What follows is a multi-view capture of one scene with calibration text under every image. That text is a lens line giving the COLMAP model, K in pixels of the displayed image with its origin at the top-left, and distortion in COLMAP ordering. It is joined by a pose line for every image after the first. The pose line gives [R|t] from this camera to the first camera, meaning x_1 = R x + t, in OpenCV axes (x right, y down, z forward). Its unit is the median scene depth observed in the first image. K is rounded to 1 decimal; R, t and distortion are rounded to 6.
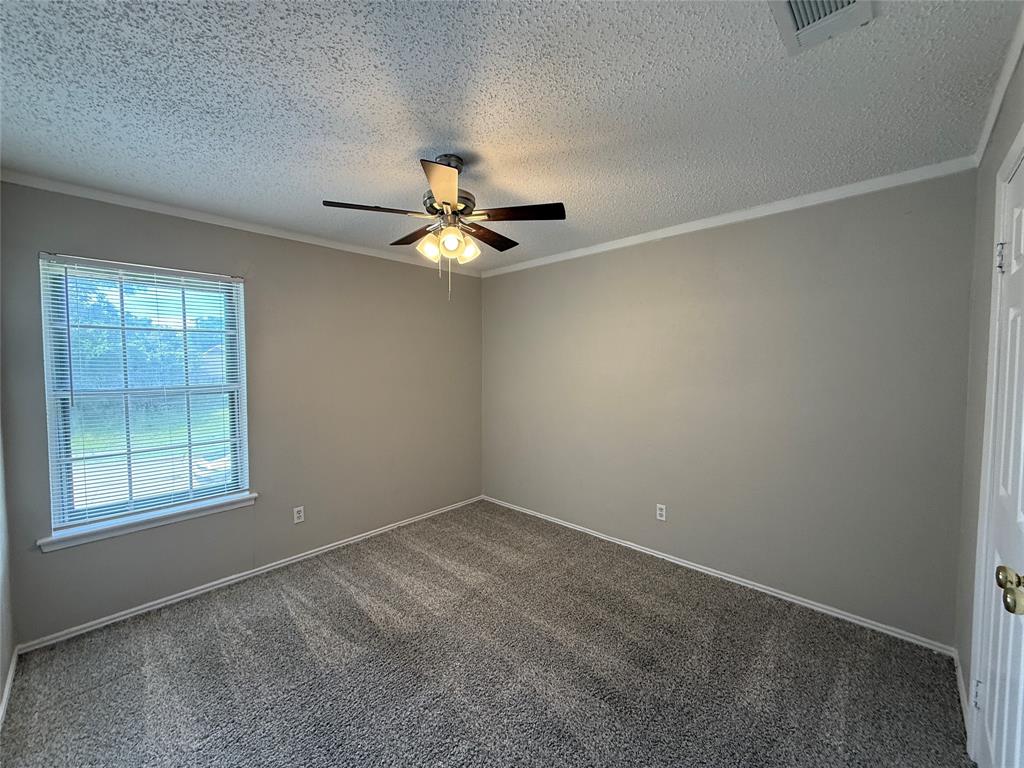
lens RADIAL K [[407.8, 0, 506.0], [0, 407.8, 383.2], [0, 0, 1]] dist [-0.000891, 0.000934]
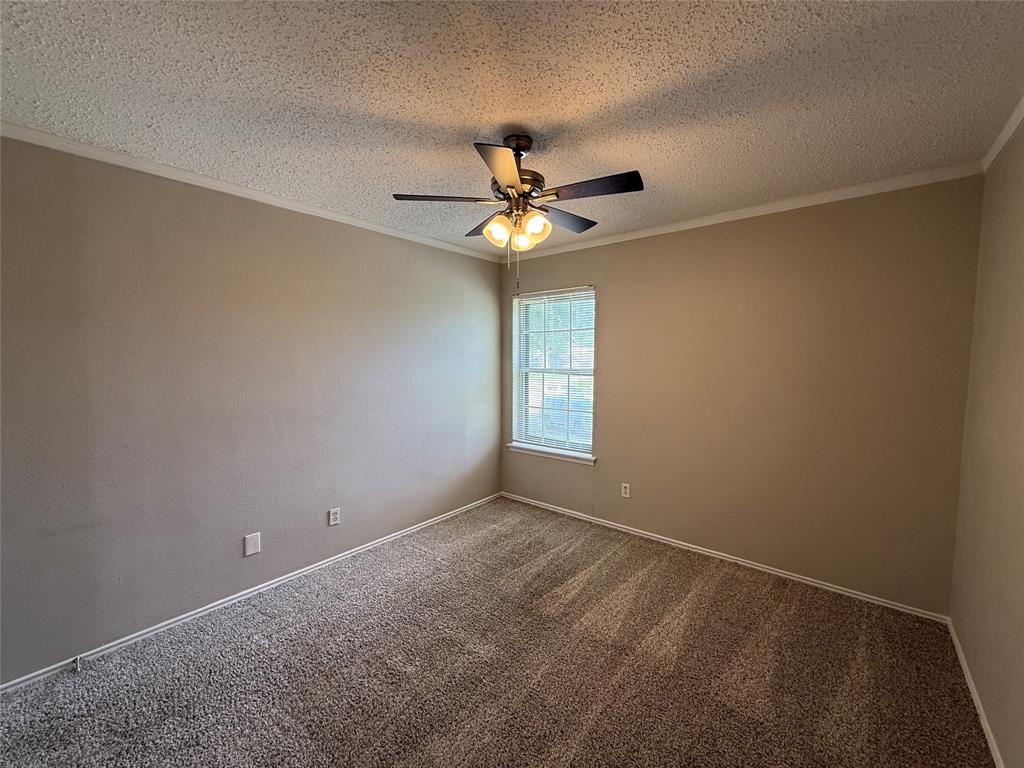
lens RADIAL K [[407.8, 0, 509.8], [0, 407.8, 386.2], [0, 0, 1]] dist [-0.000891, 0.000934]
pose [[0.060581, 0.086568, -0.994402, 0.629402], [-0.038336, 0.995699, 0.084345, -0.045537], [0.997427, 0.033012, 0.063639, 0.701231]]
